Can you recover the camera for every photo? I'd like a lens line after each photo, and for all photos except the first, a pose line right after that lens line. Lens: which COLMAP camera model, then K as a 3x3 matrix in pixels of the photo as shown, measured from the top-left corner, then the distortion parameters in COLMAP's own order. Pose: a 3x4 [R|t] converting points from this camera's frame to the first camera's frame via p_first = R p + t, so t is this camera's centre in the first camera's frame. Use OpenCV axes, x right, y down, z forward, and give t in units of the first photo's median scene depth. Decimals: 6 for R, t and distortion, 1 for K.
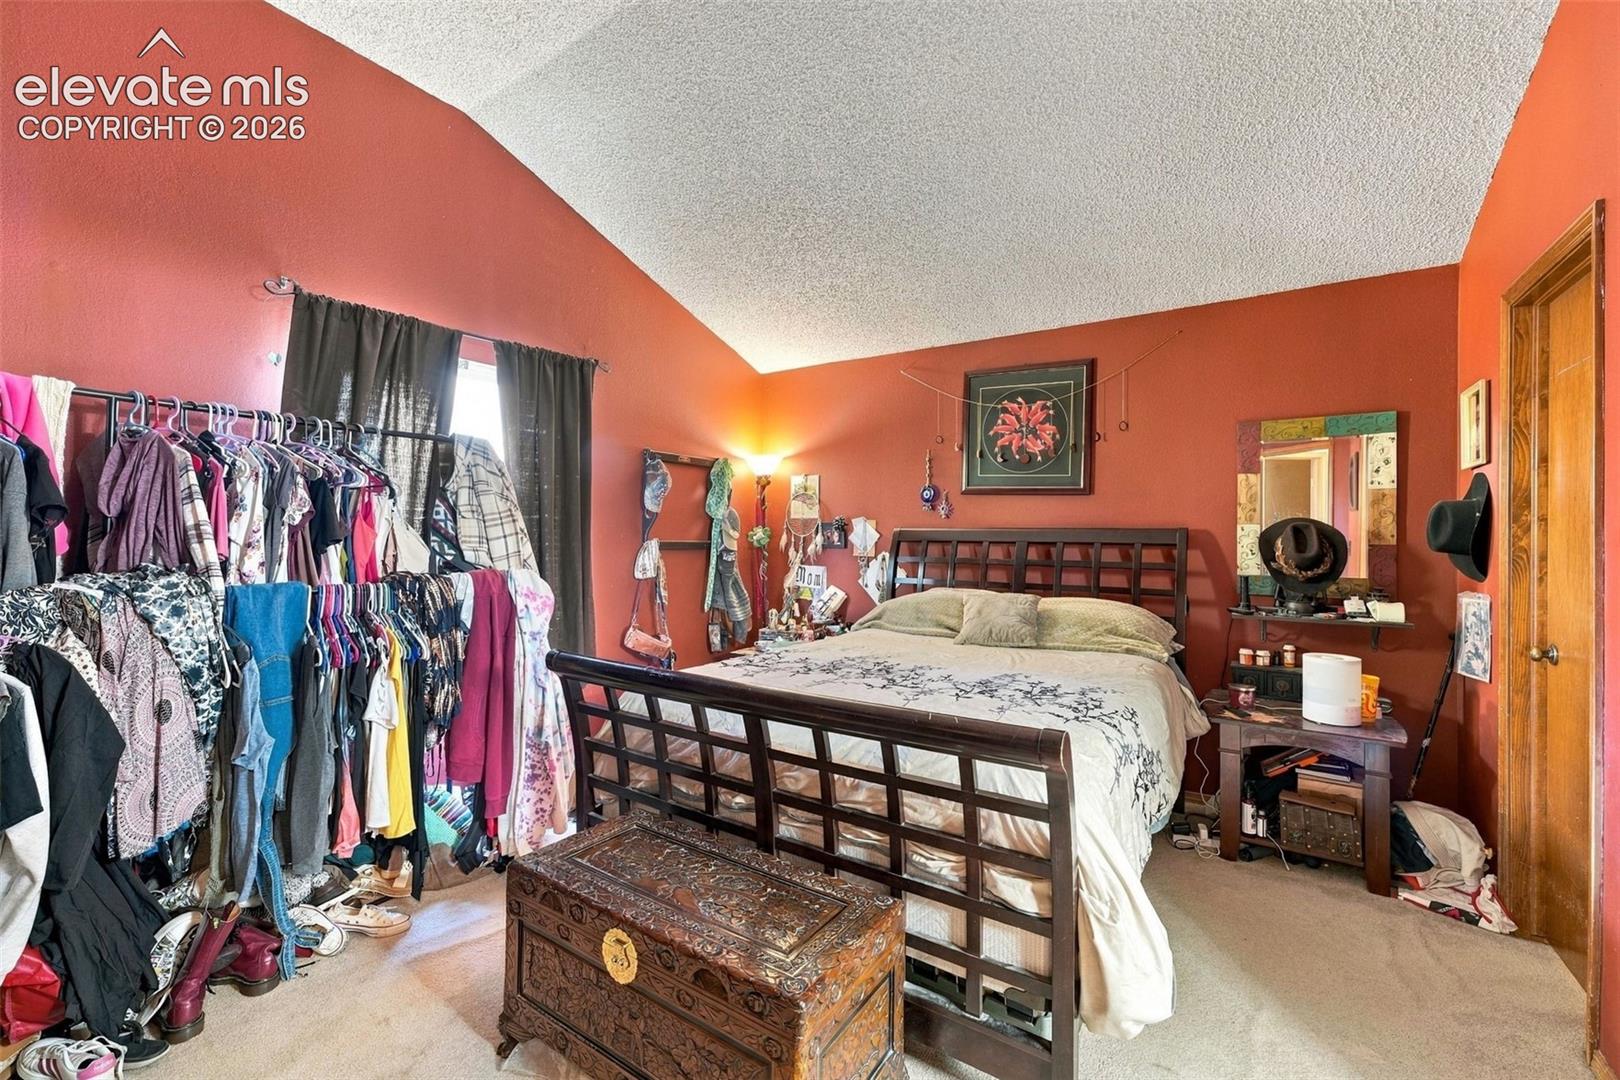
lens RADIAL K [[648.8, 0, 810.7], [0, 648.8, 541.4], [0, 0, 1]] dist [-0.076965, 0.036420]
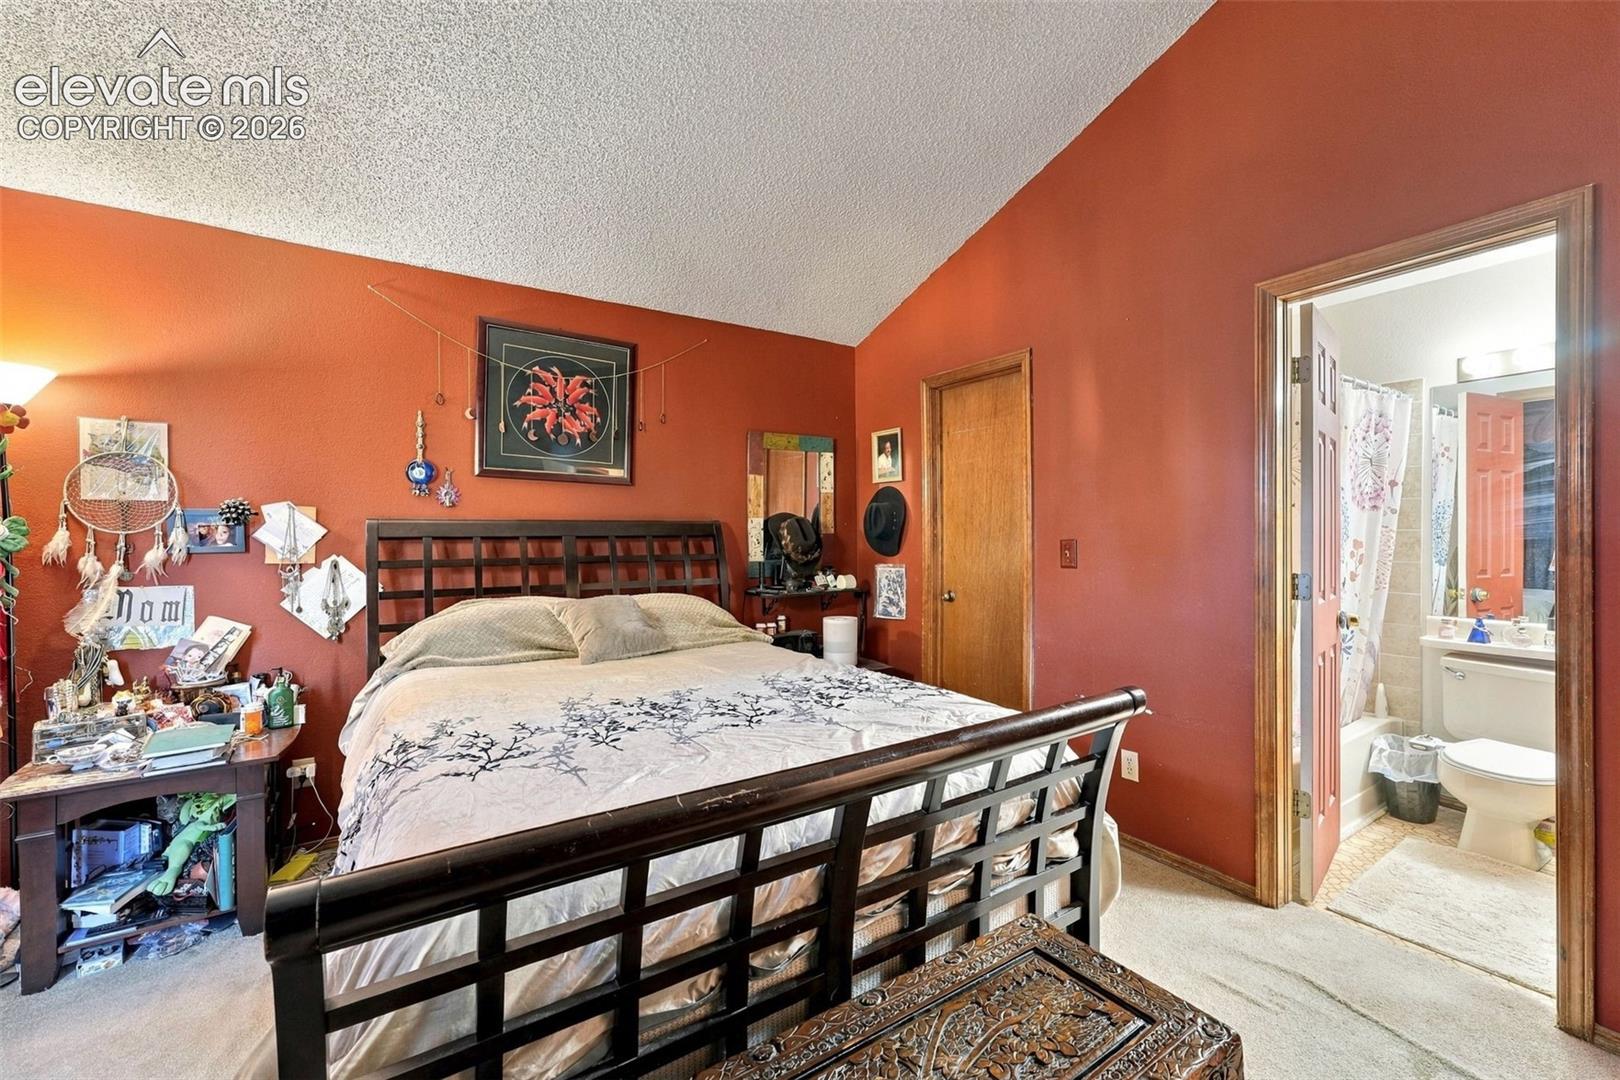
lens RADIAL K [[648.8, 0, 810.7], [0, 648.8, 541.4], [0, 0, 1]] dist [-0.076965, 0.036420]
pose [[0.410246, -0.023679, 0.911667, -0.313067], [0.014283, 0.999707, 0.019538, -0.004429], [-0.911863, 0.005005, 0.410464, 0.341850]]
